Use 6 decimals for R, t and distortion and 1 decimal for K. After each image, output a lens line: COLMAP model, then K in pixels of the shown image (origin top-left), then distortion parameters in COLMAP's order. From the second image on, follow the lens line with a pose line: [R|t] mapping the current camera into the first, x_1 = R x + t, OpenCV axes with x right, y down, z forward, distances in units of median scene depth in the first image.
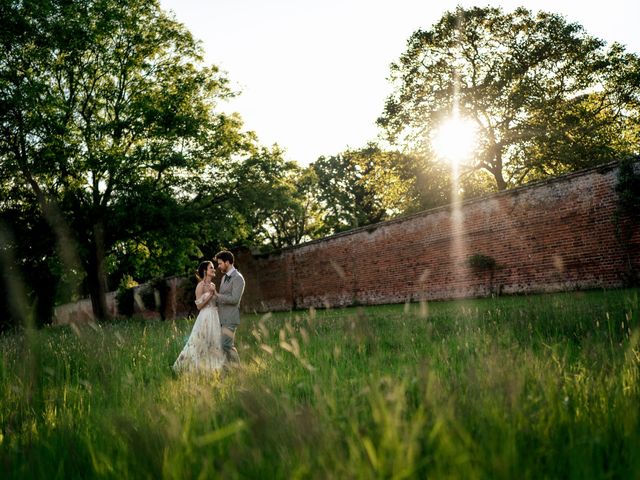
lens RADIAL K [[686.9, 0, 320.0], [0, 686.9, 240.0], [0, 0, 1]] dist [-0.073982, -0.003067]
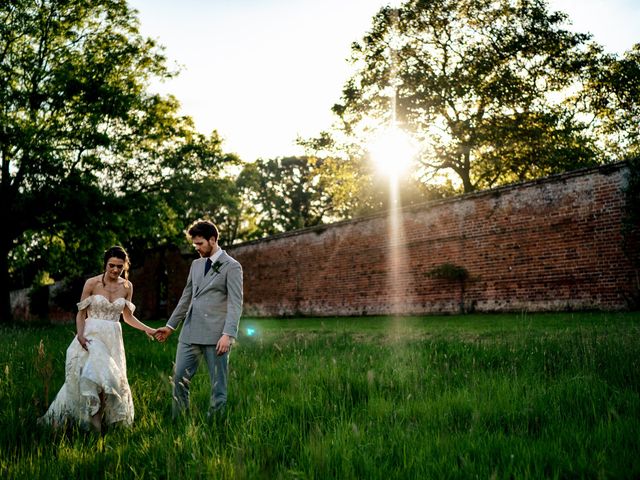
lens RADIAL K [[706.0, 0, 320.0], [0, 706.0, 240.0], [0, 0, 1]] dist [-0.090447, 0.086418]
pose [[0.994289, 0.050483, 0.094029, -0.006176], [-0.049640, 0.998703, -0.011289, 0.004494], [-0.094477, 0.006557, 0.995505, 0.065522]]
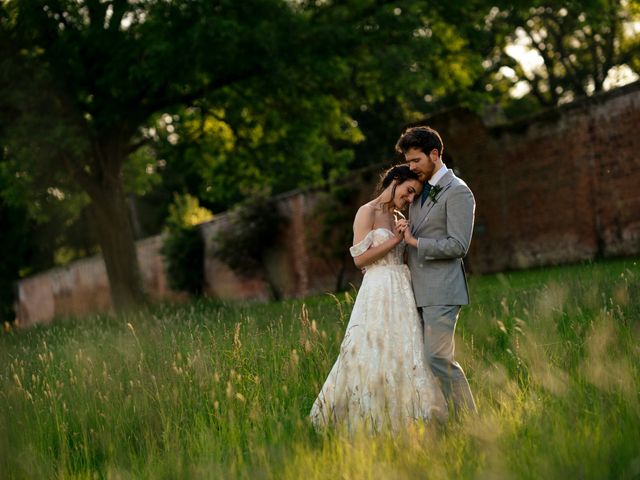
lens RADIAL K [[711.7, 0, 320.0], [0, 711.7, 240.0], [0, 0, 1]] dist [-0.077551, 0.053964]
pose [[0.959524, -0.046006, -0.277845, -0.084167], [0.071956, 0.993870, 0.083933, 0.048056], [0.272281, -0.100528, 0.956952, 0.603188]]
